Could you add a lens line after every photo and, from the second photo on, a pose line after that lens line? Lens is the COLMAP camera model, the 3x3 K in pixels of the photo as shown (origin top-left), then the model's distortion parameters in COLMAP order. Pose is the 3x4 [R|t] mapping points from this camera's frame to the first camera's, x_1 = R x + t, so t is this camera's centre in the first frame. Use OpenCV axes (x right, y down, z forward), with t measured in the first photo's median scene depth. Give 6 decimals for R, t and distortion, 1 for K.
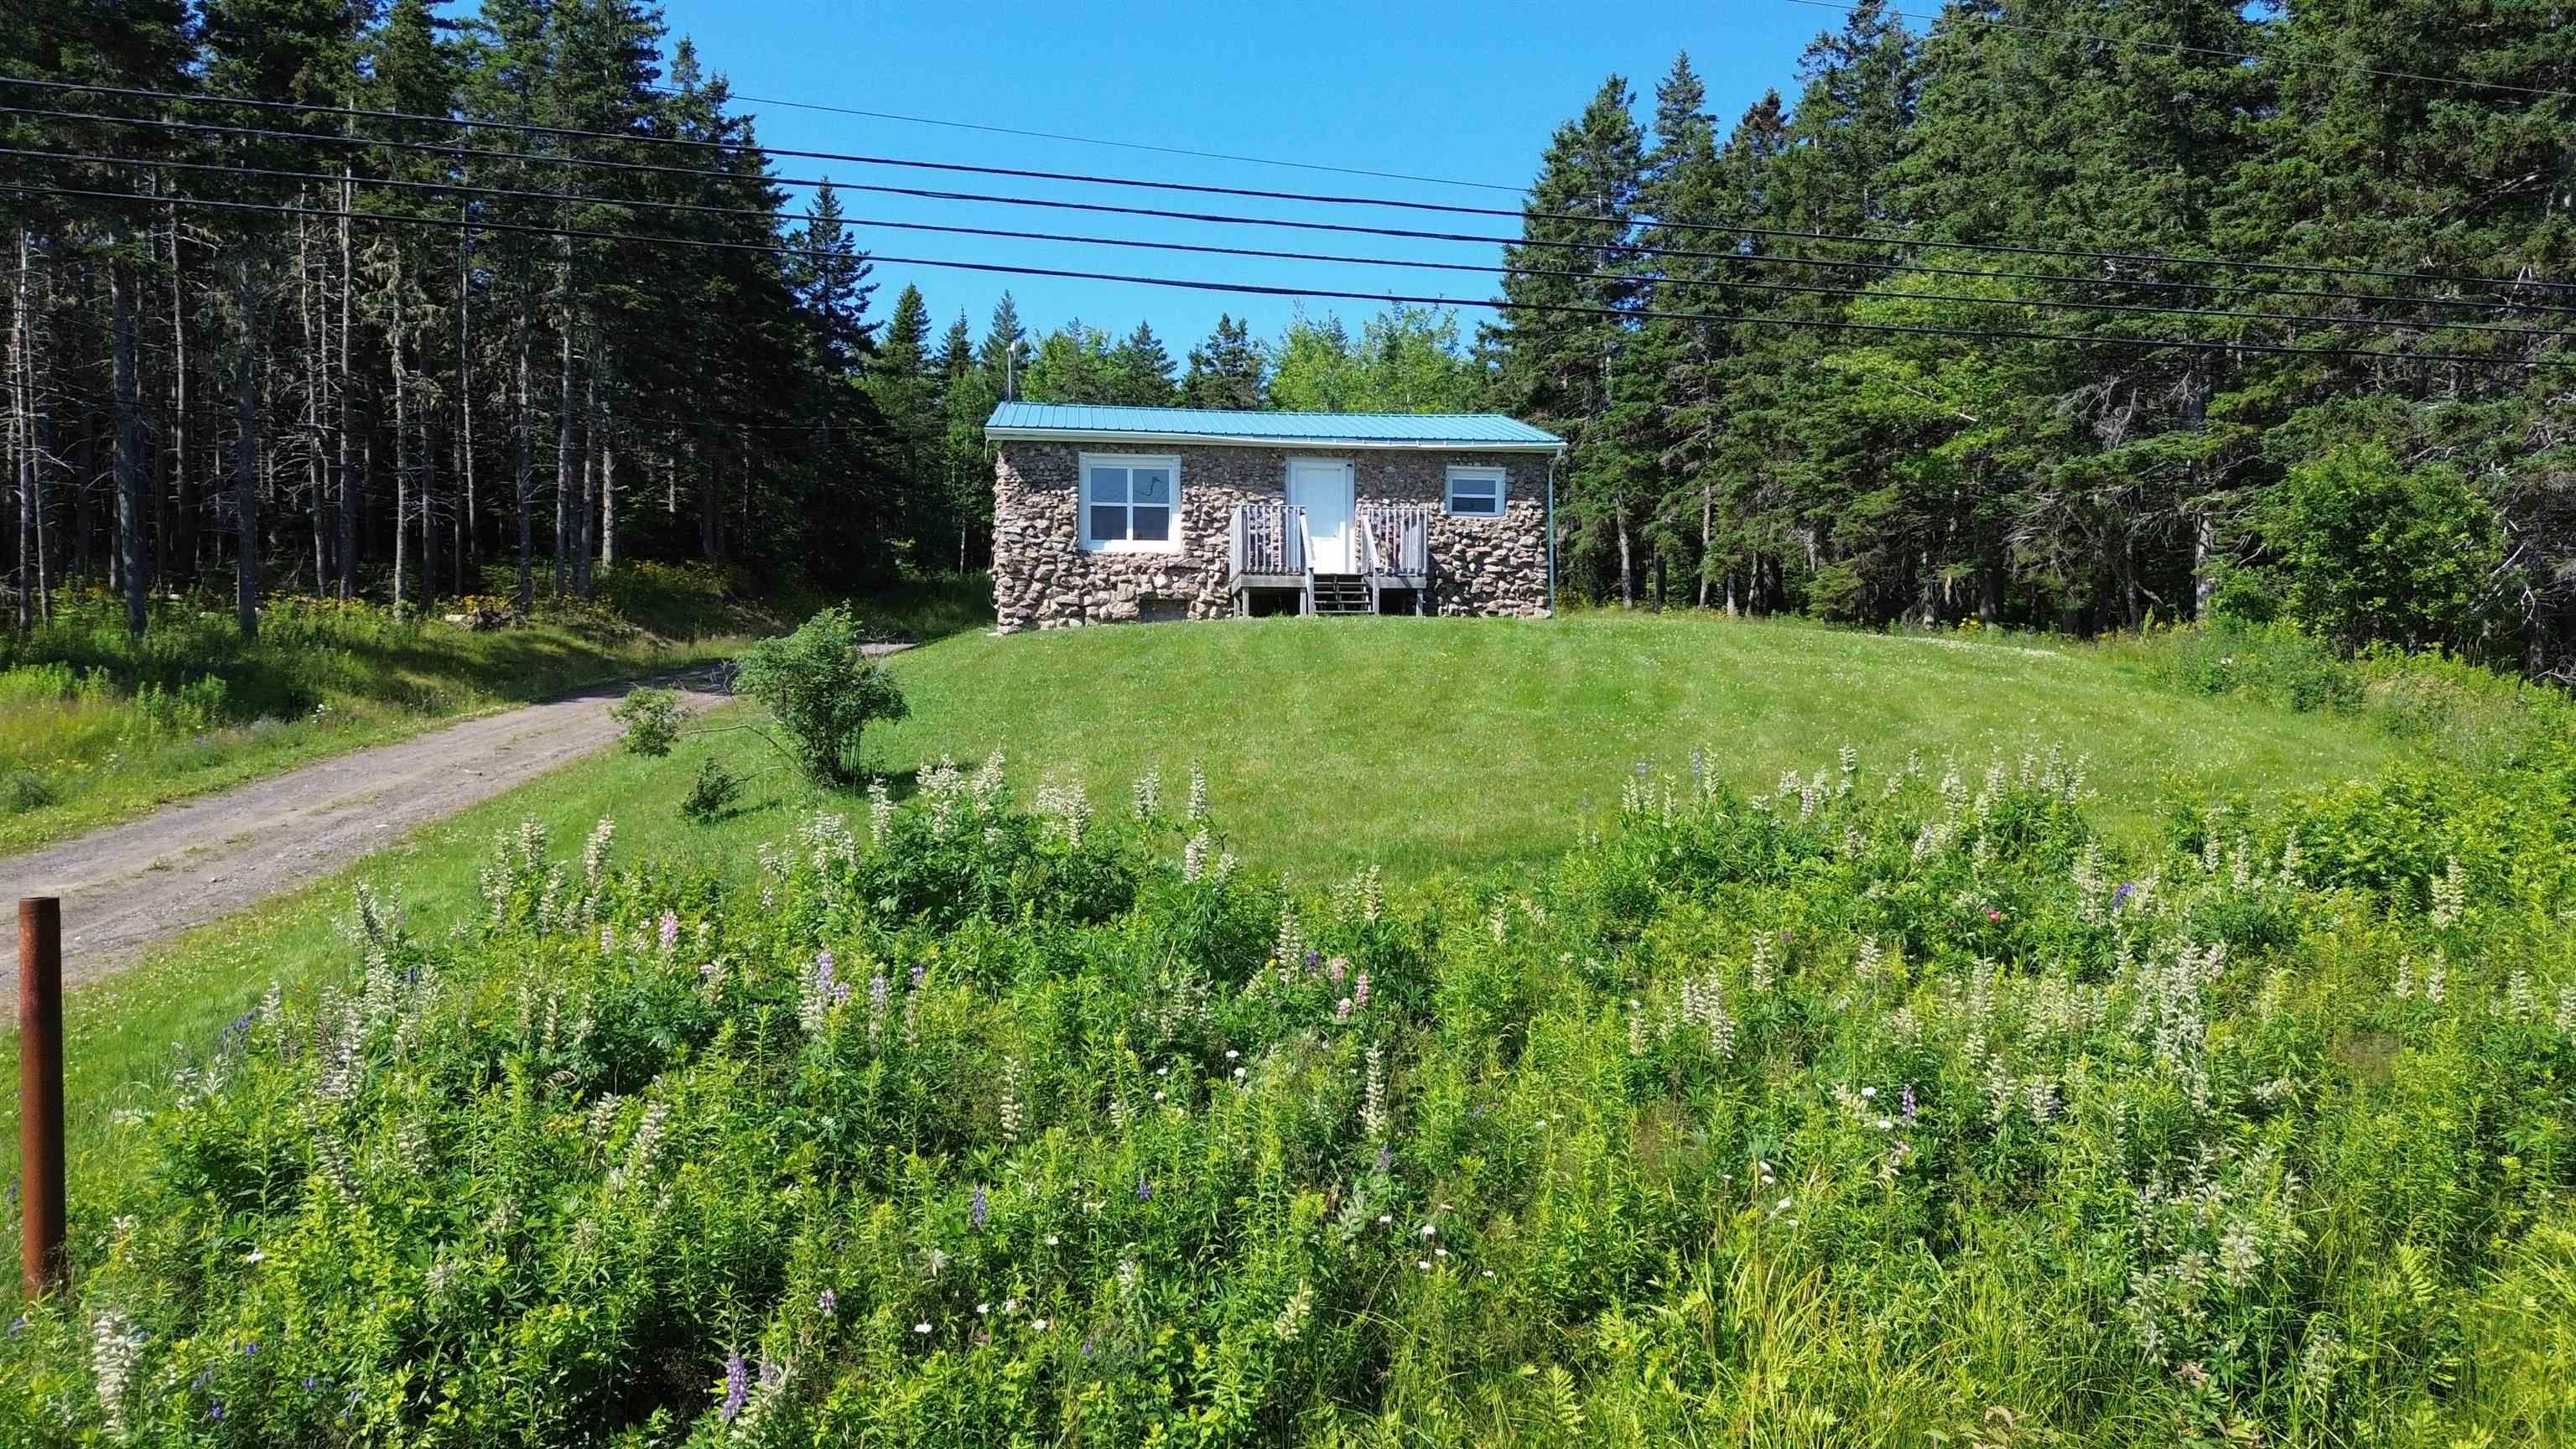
lens RADIAL K [[1810.1, 0, 1291.9], [0, 1810.1, 711.6], [0, 0, 1]] dist [0.073131, -0.071522]
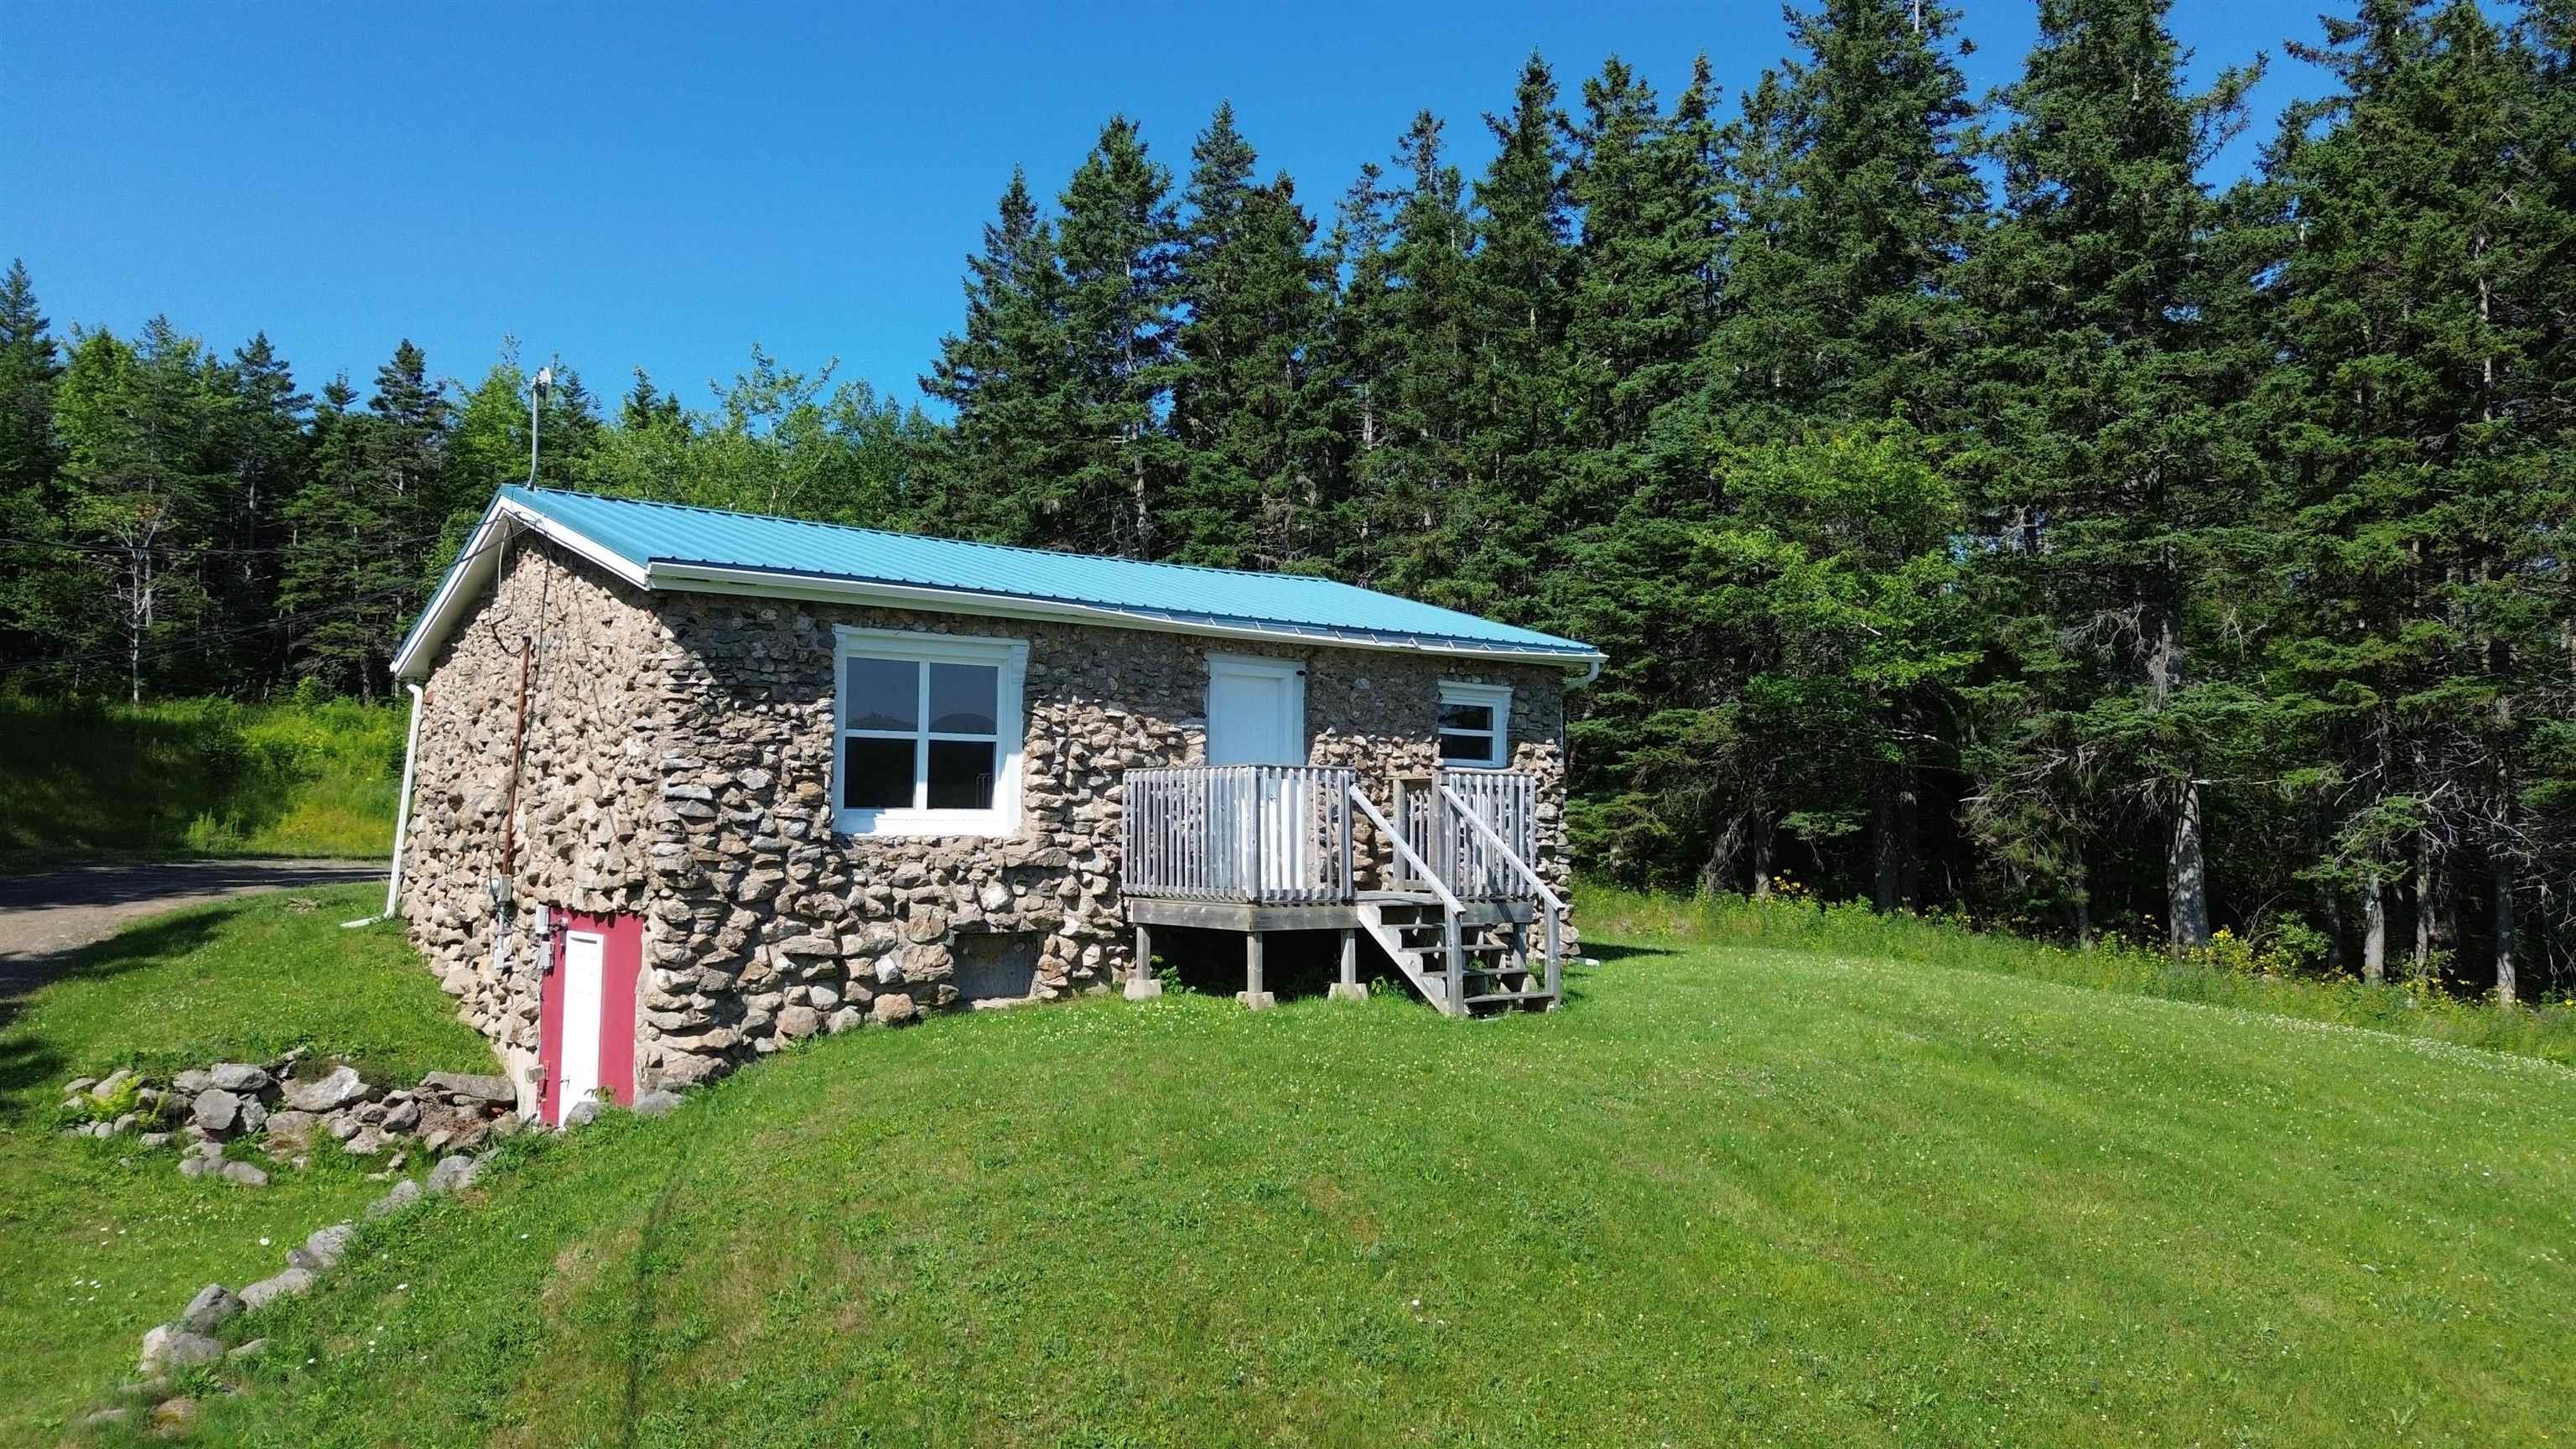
lens RADIAL K [[1810.1, 0, 1293.8], [0, 1810.1, 716.8], [0, 0, 1]] dist [0.073131, -0.071522]
pose [[0.861346, 0.033197, 0.506933, -0.249723], [-0.008361, 0.998654, -0.051192, -0.095551], [-0.507950, 0.039856, 0.860464, 0.535348]]
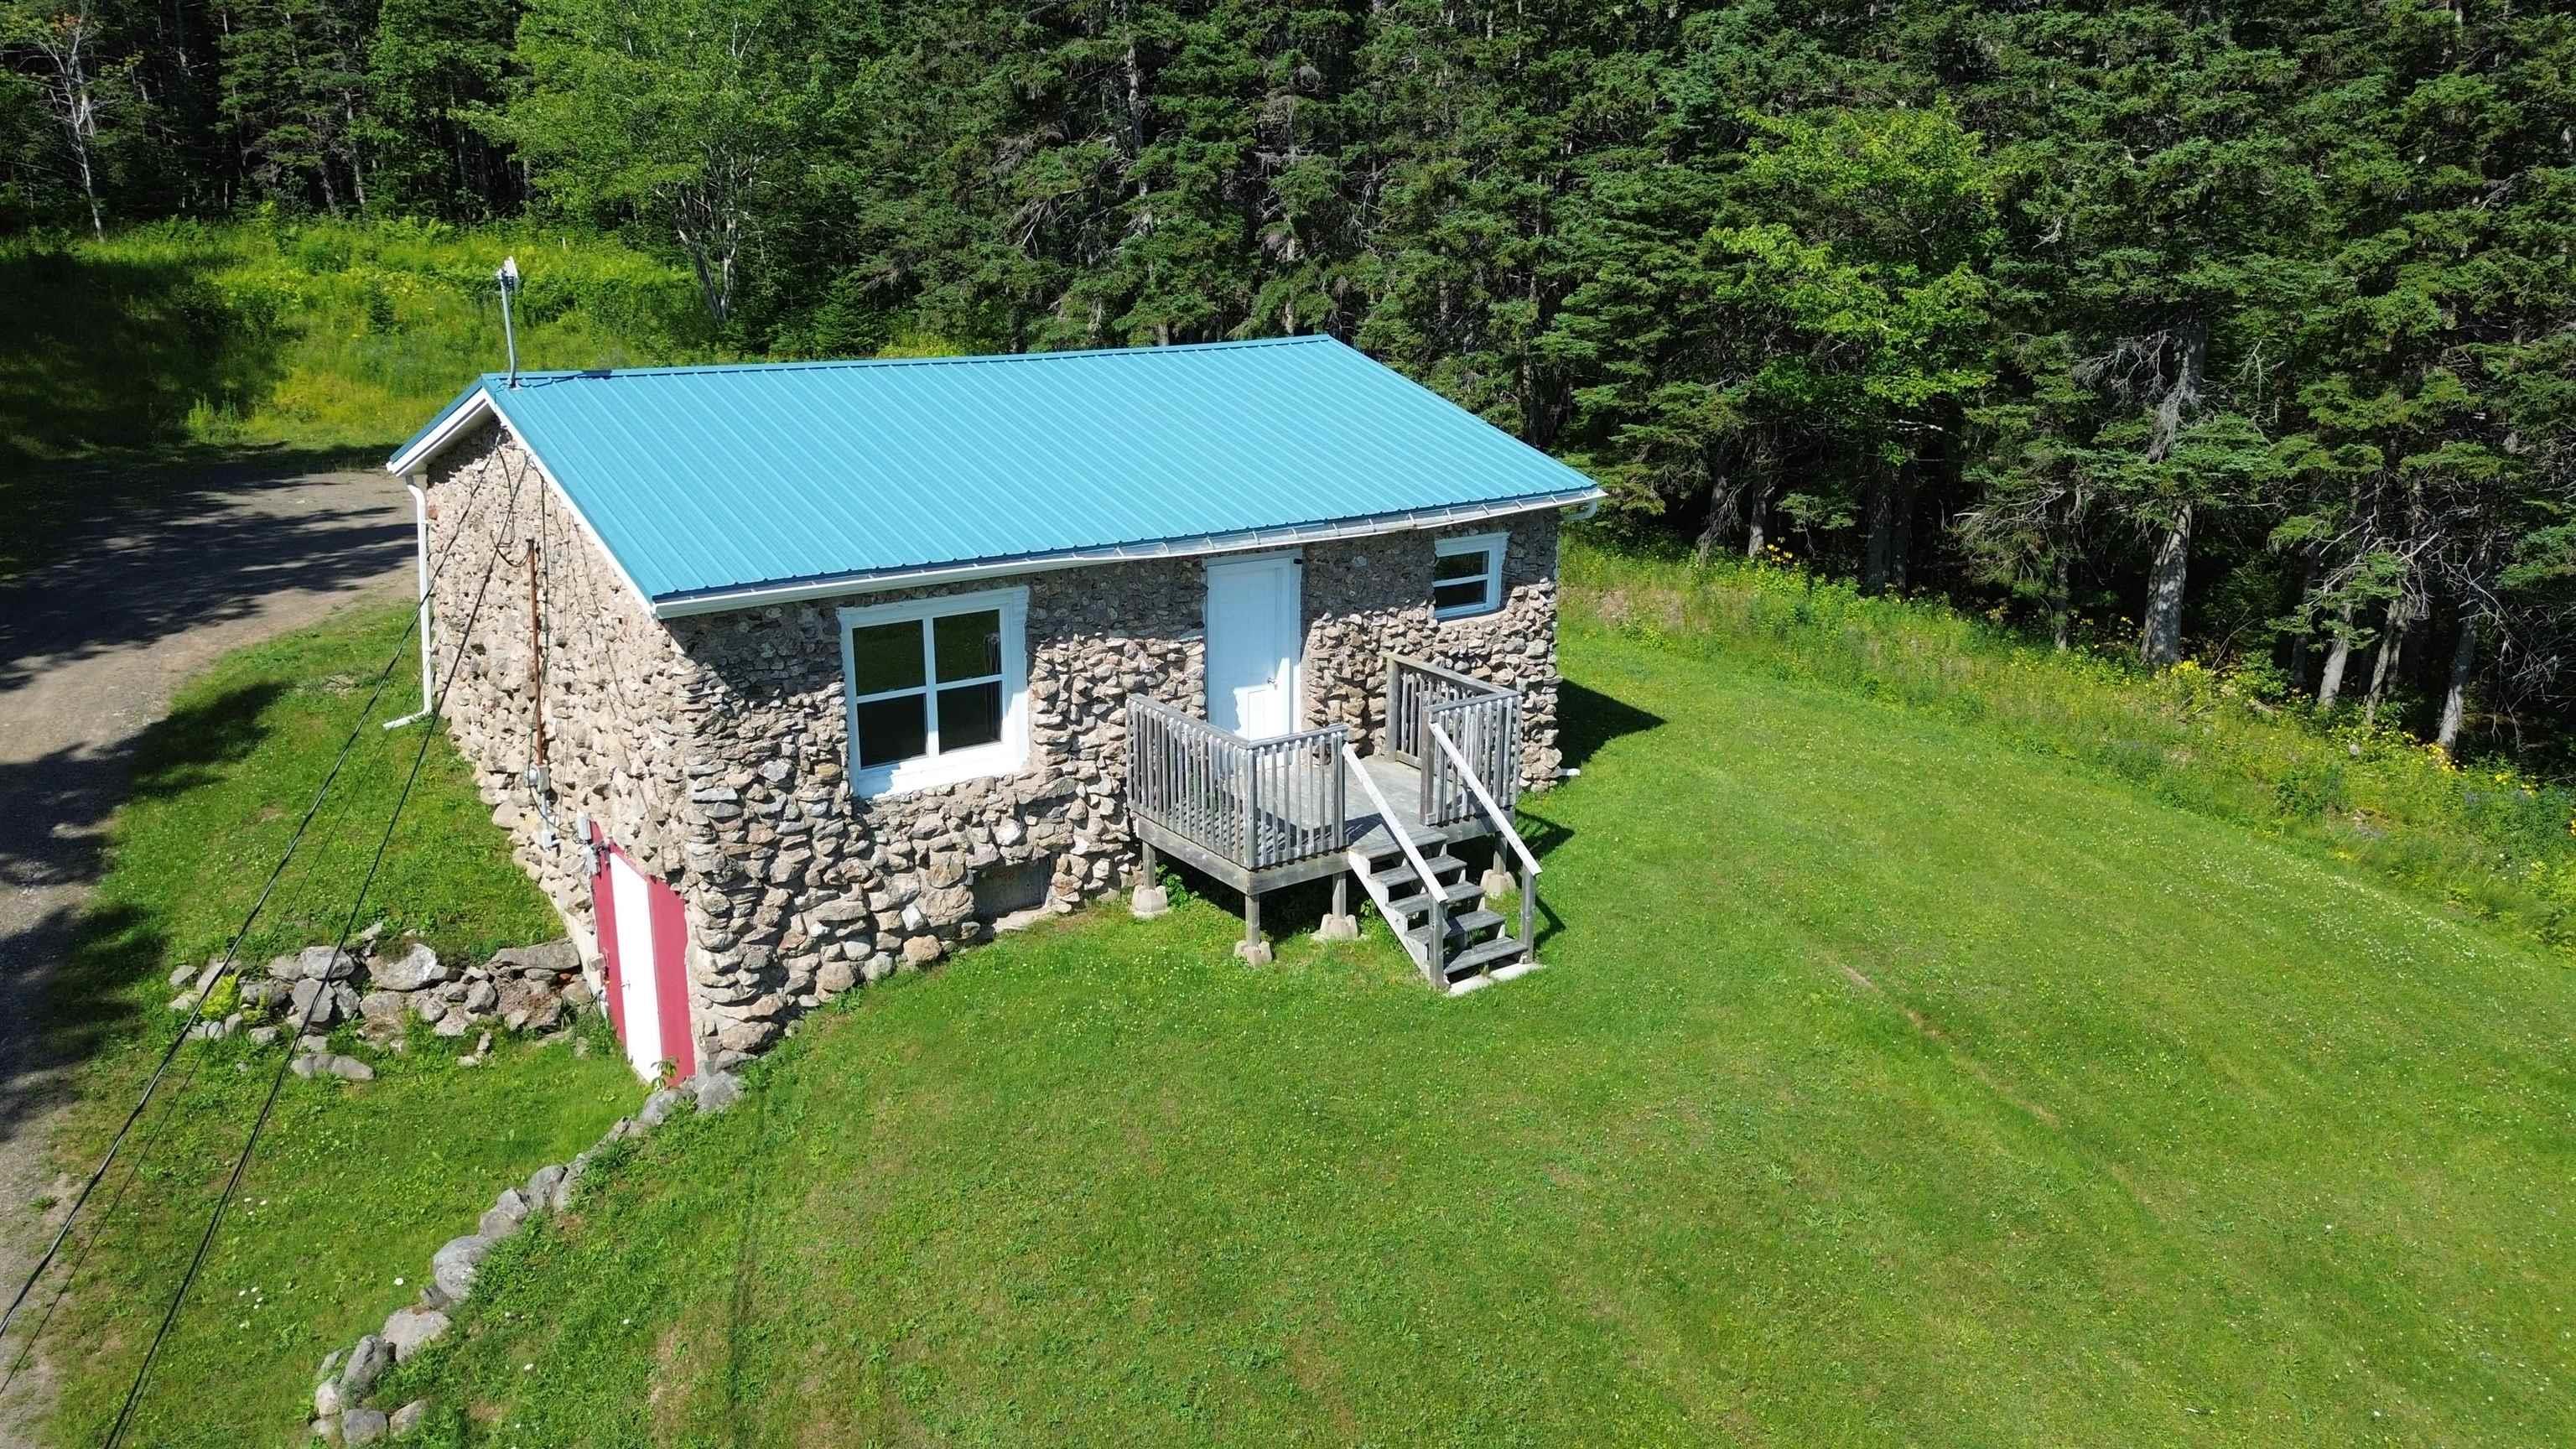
lens RADIAL K [[1810.1, 0, 1295.1], [0, 1810.1, 714.5], [0, 0, 1]] dist [0.073131, -0.071522]
pose [[0.862803, -0.135986, 0.486908, -0.247515], [-0.011566, 0.957581, 0.287933, -0.252831], [-0.505408, -0.254061, 0.824631, 0.536859]]
